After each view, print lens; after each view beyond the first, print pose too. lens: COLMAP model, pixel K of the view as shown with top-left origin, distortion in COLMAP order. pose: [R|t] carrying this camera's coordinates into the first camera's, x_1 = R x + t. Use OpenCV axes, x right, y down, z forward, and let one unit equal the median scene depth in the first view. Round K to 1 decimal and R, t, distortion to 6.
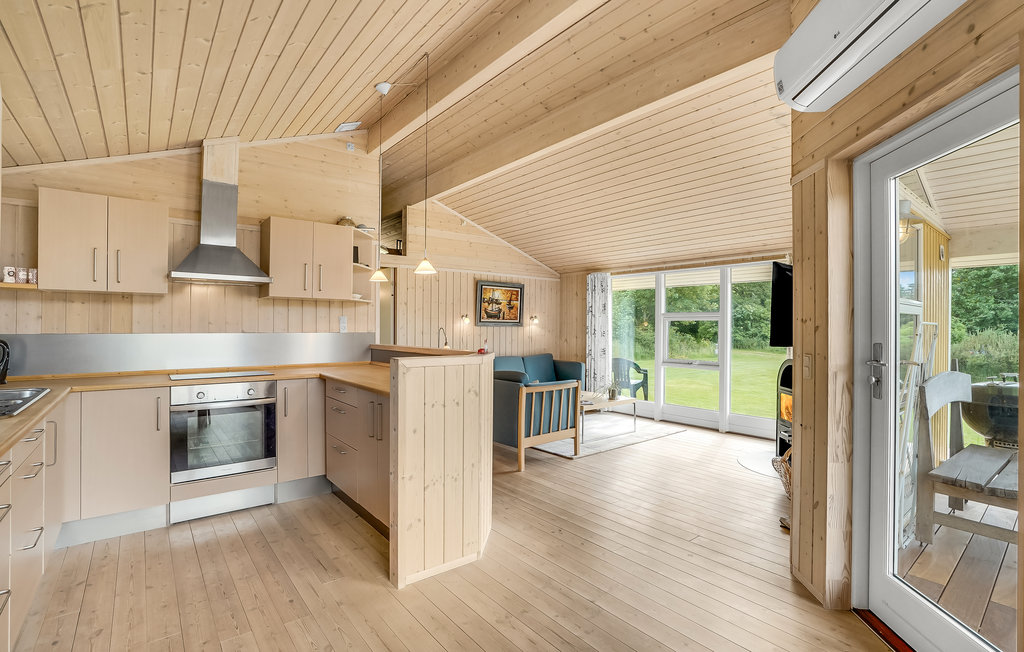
lens RADIAL K [[474.5, 0, 511.6], [0, 474.5, 323.5], [0, 0, 1]] dist [-0.033271, 0.013074]
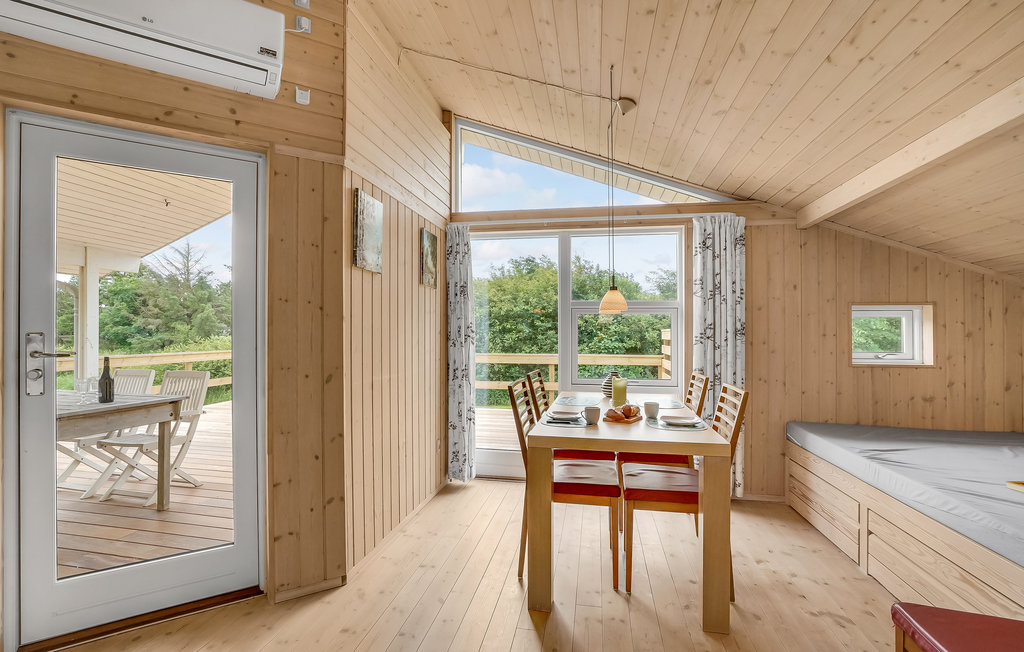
lens RADIAL K [[474.5, 0, 504.8], [0, 474.5, 332.2], [0, 0, 1]] dist [-0.033271, 0.013074]
pose [[-0.640916, -0.010027, 0.767545, -0.182480], [-0.014259, 0.999898, 0.001156, 0.011488], [-0.767478, -0.010204, -0.640994, 0.338085]]
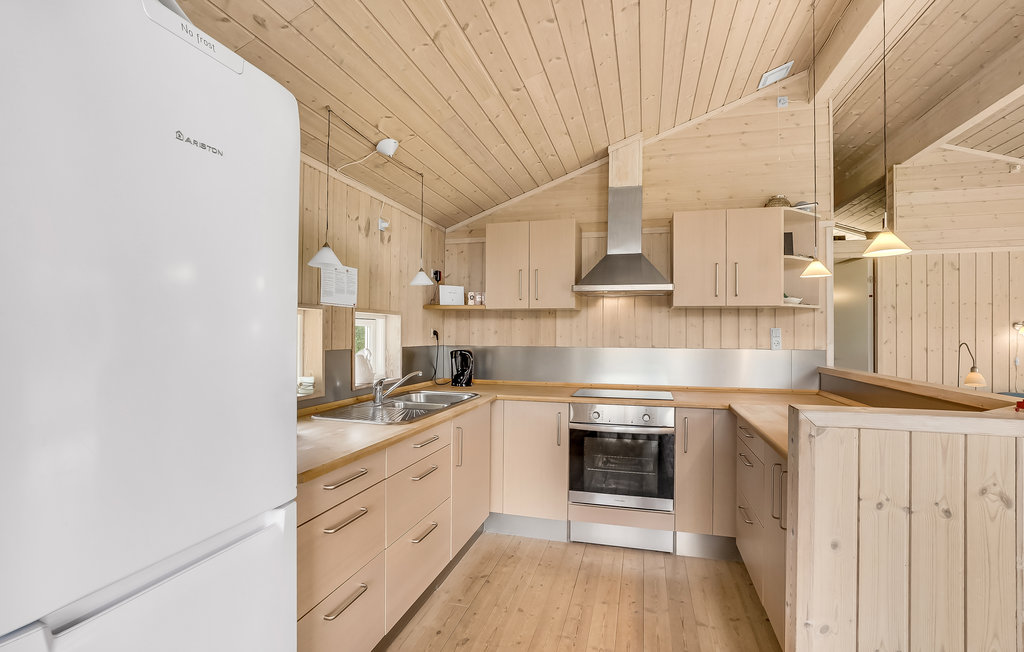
lens RADIAL K [[474.5, 0, 510.1], [0, 474.5, 327.3], [0, 0, 1]] dist [-0.033271, 0.013074]
pose [[0.579726, -0.008280, -0.814769, 0.007631], [0.001051, 0.999955, -0.009415, -0.007925], [0.814811, 0.004602, 0.579709, 0.173442]]
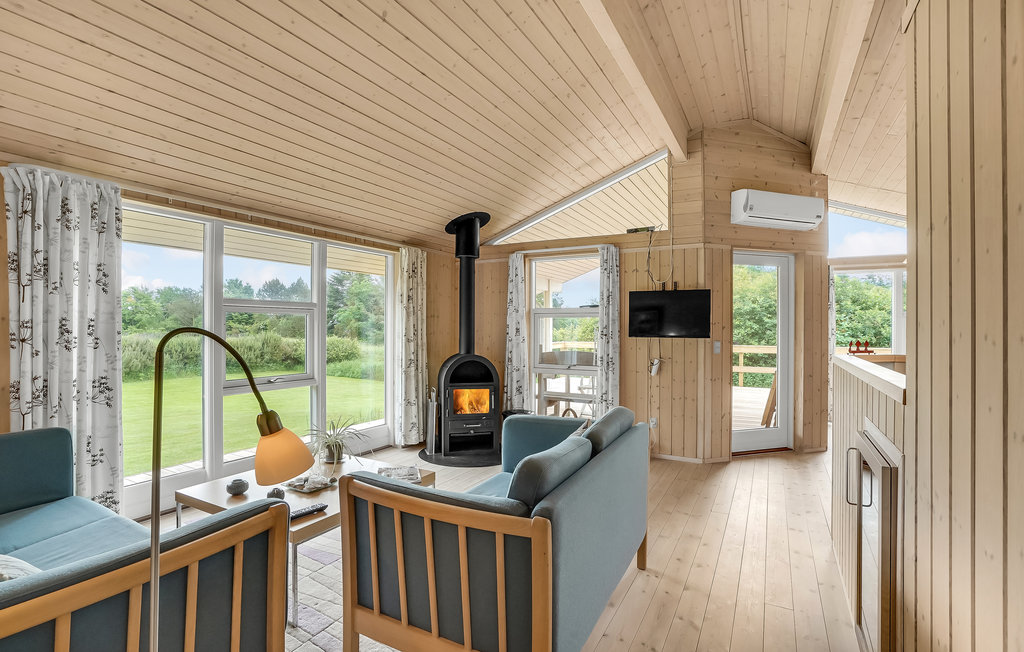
lens RADIAL K [[474.5, 0, 518.2], [0, 474.5, 324.5], [0, 0, 1]] dist [-0.033271, 0.013074]
pose [[-0.385167, -0.007170, 0.922819, -0.376682], [-0.013501, 0.999907, 0.002134, 0.003976], [-0.922748, -0.011638, -0.385228, 1.102759]]
